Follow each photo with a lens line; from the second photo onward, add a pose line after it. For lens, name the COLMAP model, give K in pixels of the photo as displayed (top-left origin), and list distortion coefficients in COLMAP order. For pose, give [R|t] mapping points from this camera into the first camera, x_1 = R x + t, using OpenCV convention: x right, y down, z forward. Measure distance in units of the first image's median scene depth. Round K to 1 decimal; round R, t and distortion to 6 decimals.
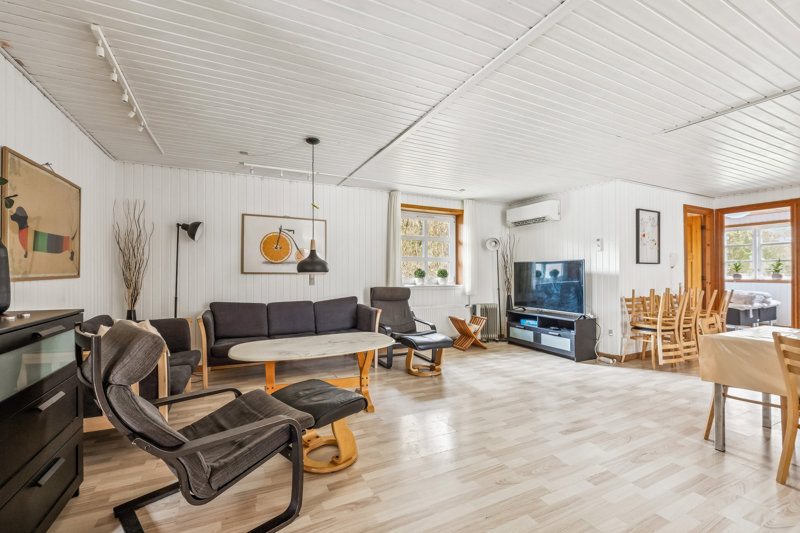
lens RADIAL K [[337.7, 0, 400.0], [0, 337.7, 266.5], [0, 0, 1]] dist [-0.002330, -0.000268]
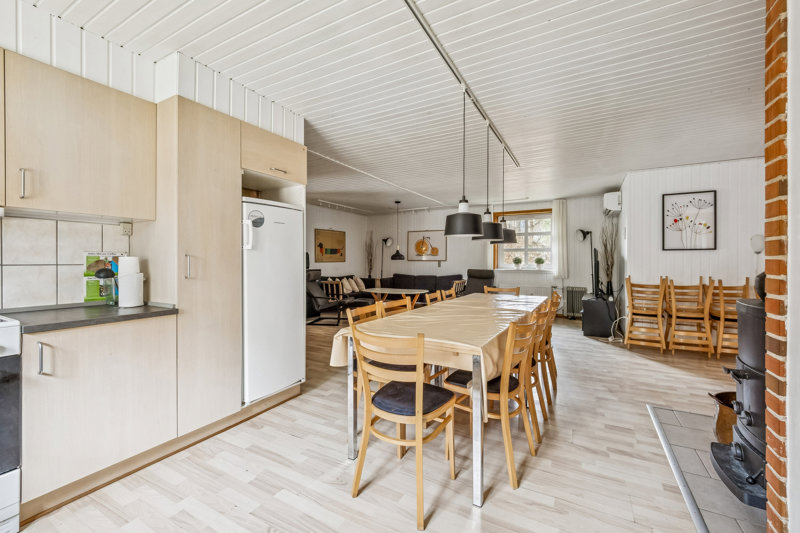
lens RADIAL K [[332.8, 0, 396.5], [0, 332.8, 263.6], [0, 0, 1]] dist [-0.006589, -0.000228]
pose [[0.558981, 0.007515, -0.829147, 1.553557], [0.012221, 0.999776, 0.017300, 0.003768], [0.829091, -0.019803, 0.558764, -0.253070]]
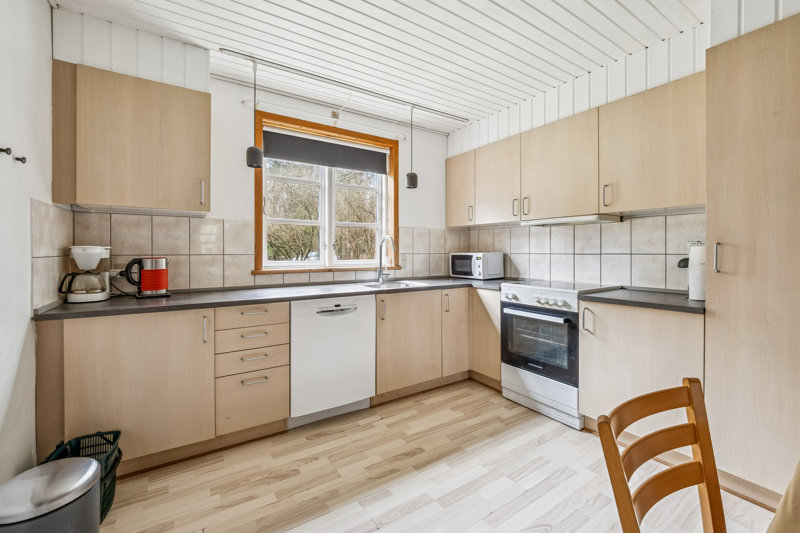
lens RADIAL K [[338.6, 0, 399.6], [0, 338.6, 254.8], [0, 0, 1]] dist [-0.009590, -0.000256]
pose [[-0.992593, 0.005605, -0.121355, 1.338699], [0.006488, 0.999955, -0.006884, 0.011847], [0.121311, -0.007620, -0.992585, 0.227291]]
